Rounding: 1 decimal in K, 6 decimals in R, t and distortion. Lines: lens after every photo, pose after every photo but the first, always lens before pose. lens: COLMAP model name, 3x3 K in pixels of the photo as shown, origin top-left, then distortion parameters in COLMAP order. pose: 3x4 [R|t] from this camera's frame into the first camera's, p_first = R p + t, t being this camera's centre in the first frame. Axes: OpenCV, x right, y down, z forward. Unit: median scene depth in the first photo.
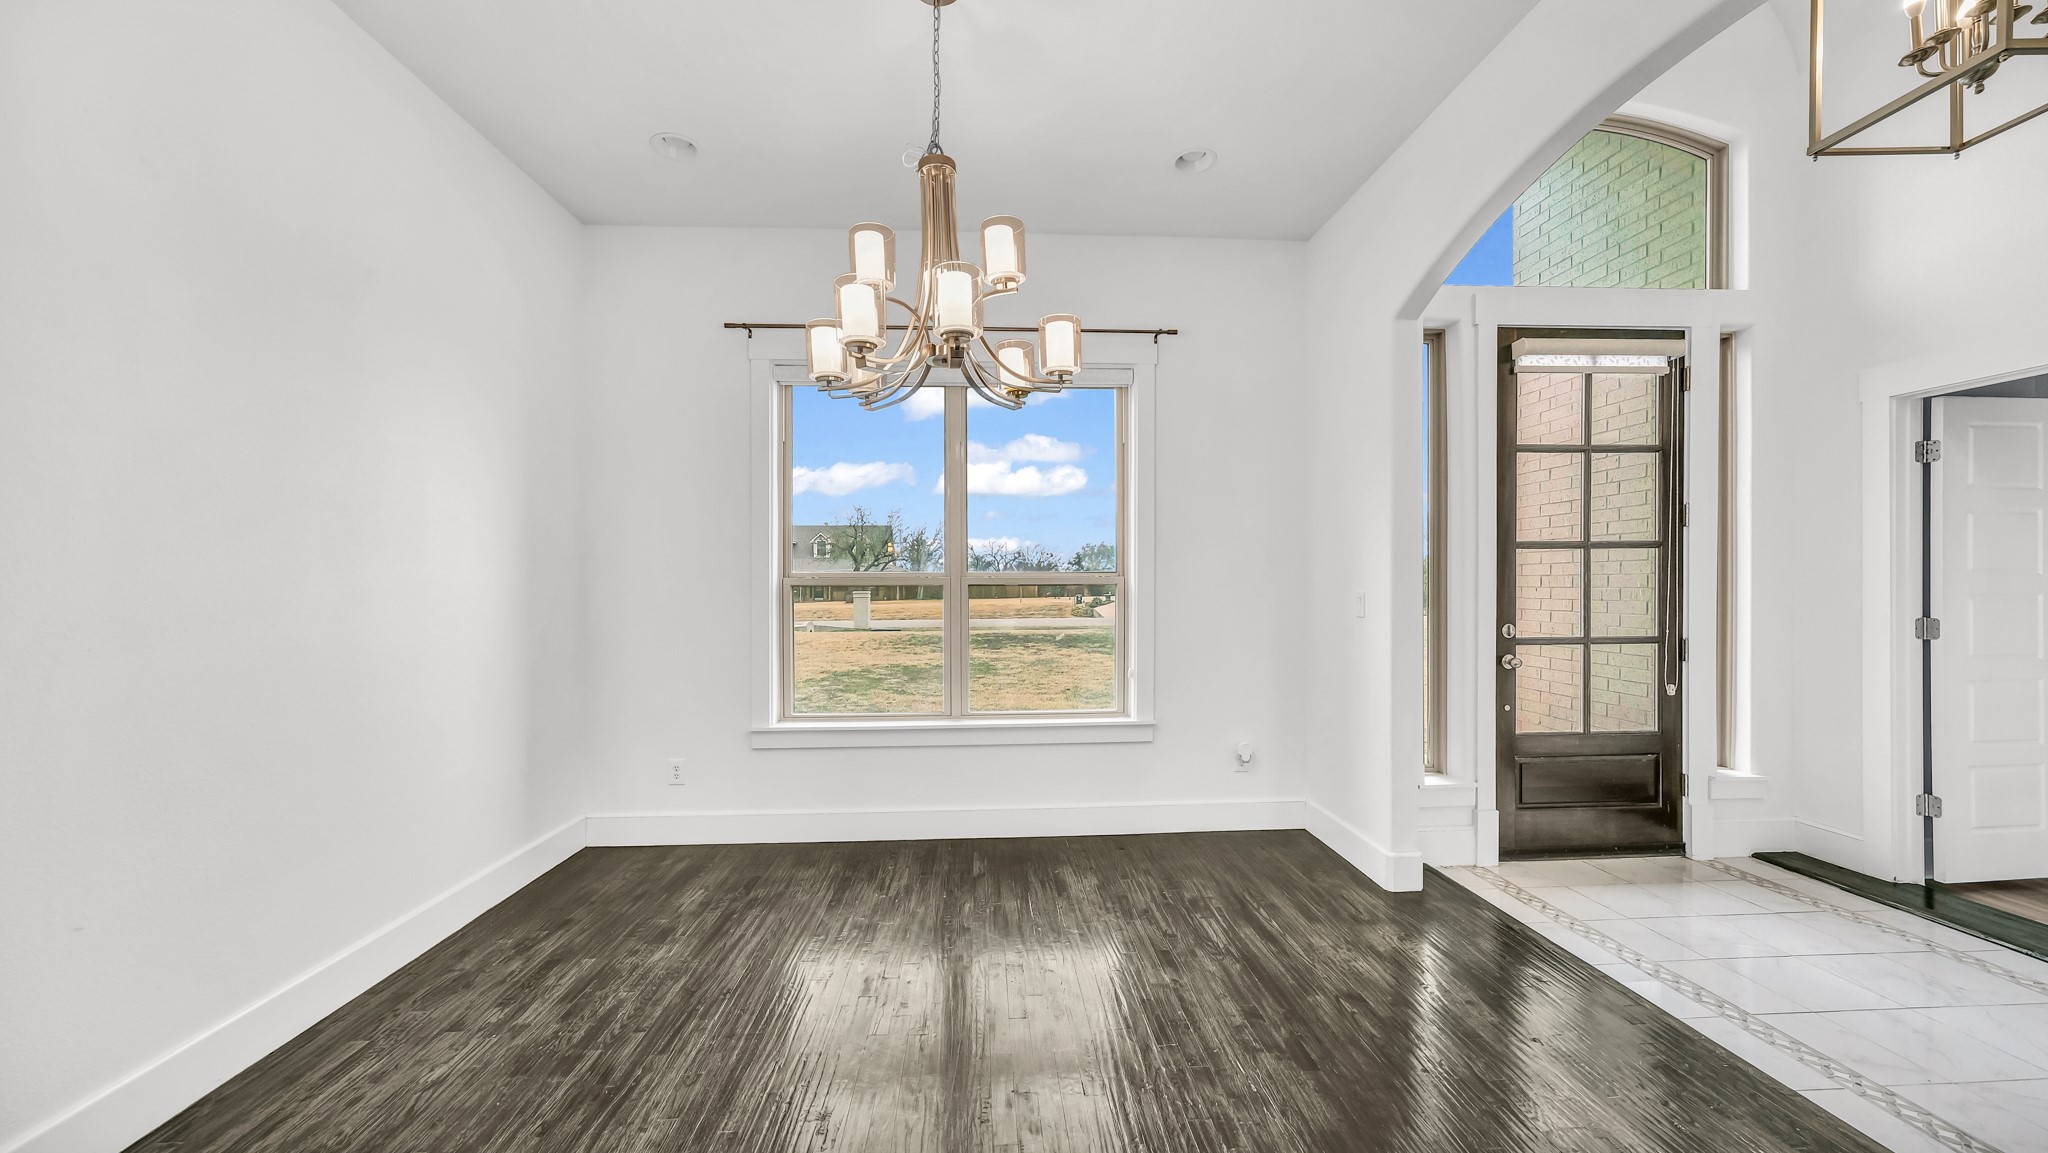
lens RADIAL K [[722.7, 0, 1014.8], [0, 722.7, 586.7], [0, 0, 1]] dist [-0.003452, 0.001417]
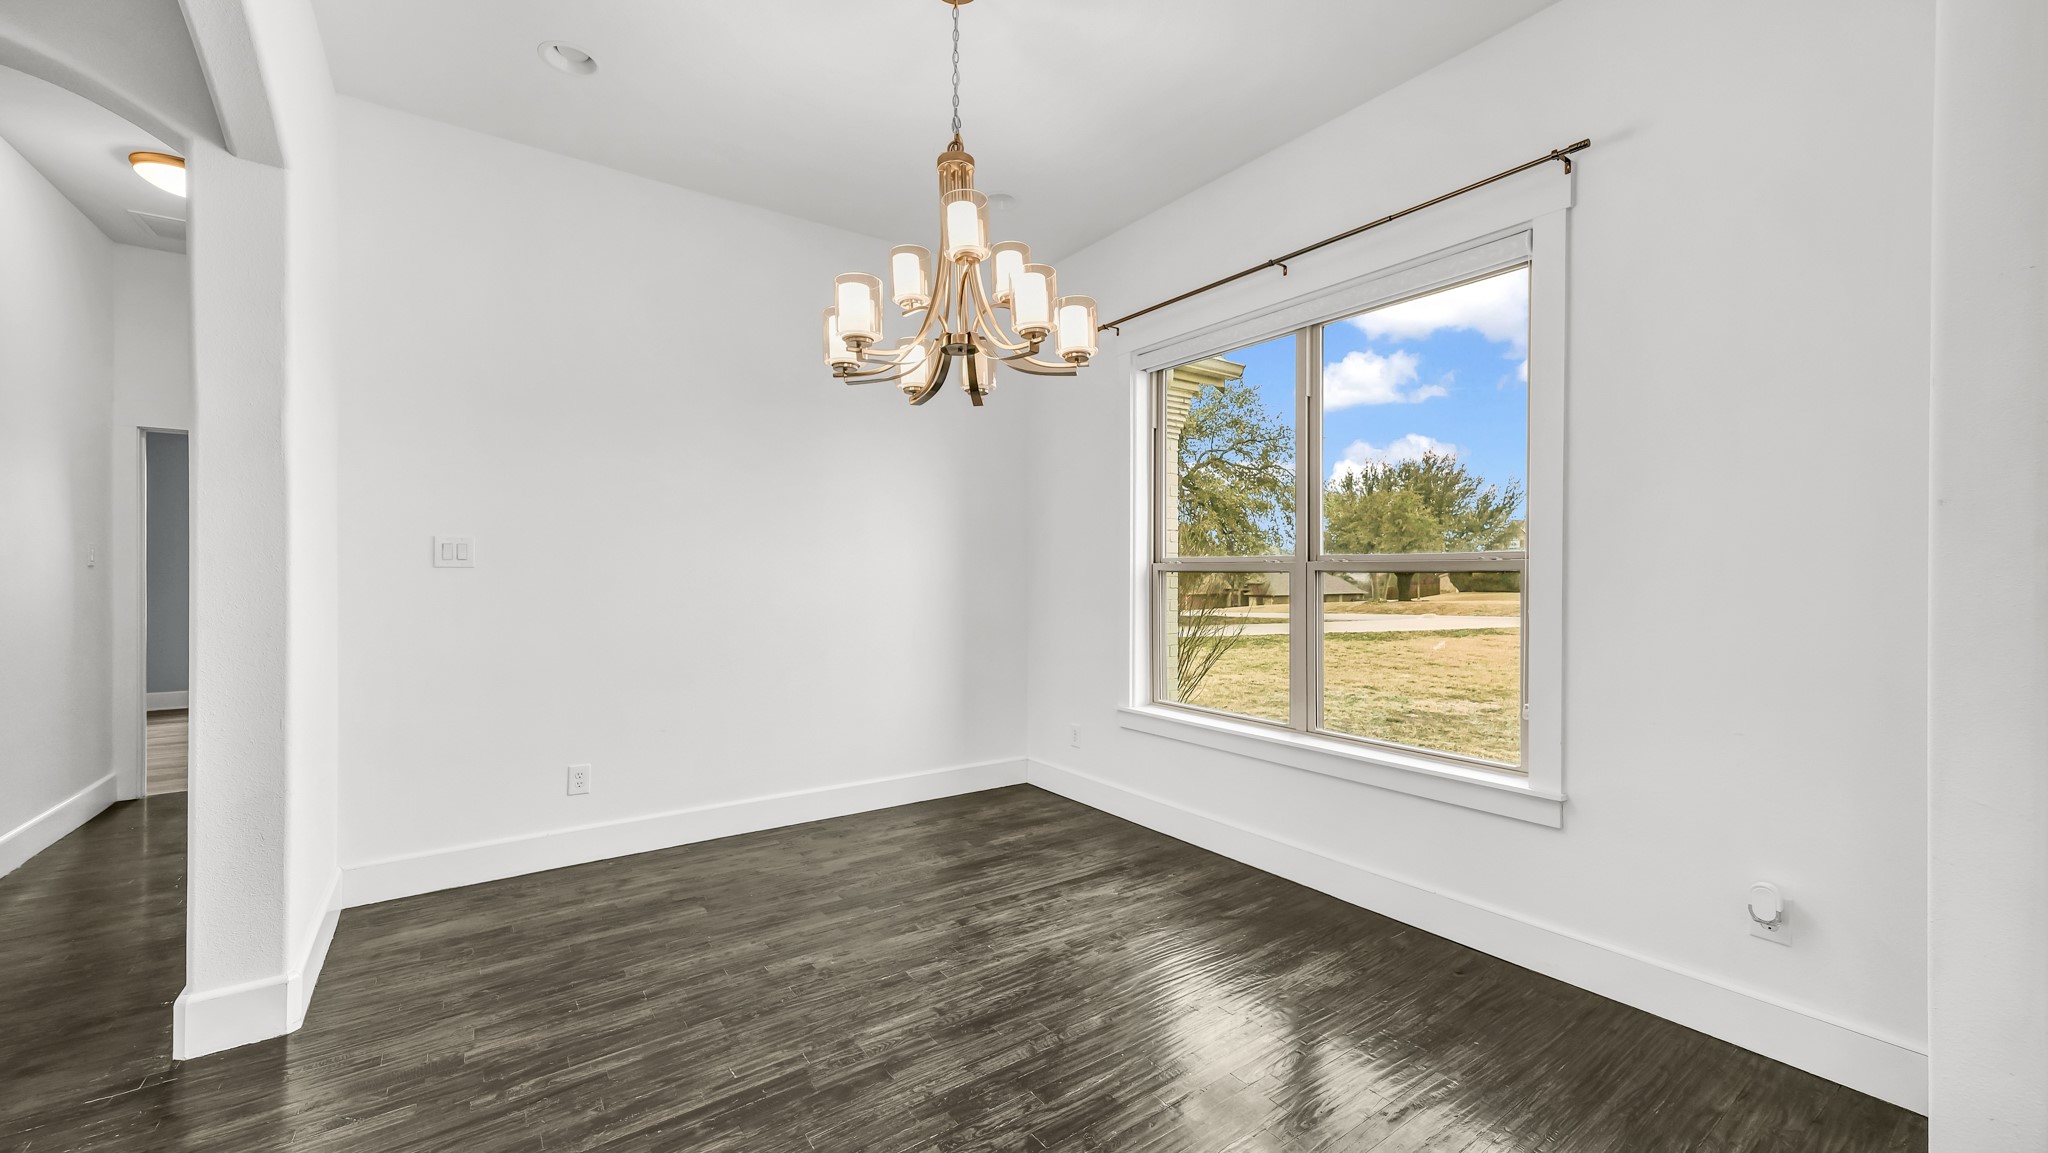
lens RADIAL K [[764.5, 0, 1031.5], [0, 764.5, 573.3], [0, 0, 1]] dist [0.001657, 0.000138]
pose [[0.553424, 0.004173, -0.832889, 0.557878], [-0.005040, 0.999986, 0.001662, -0.000240], [0.832885, 0.003278, 0.553437, 0.313527]]
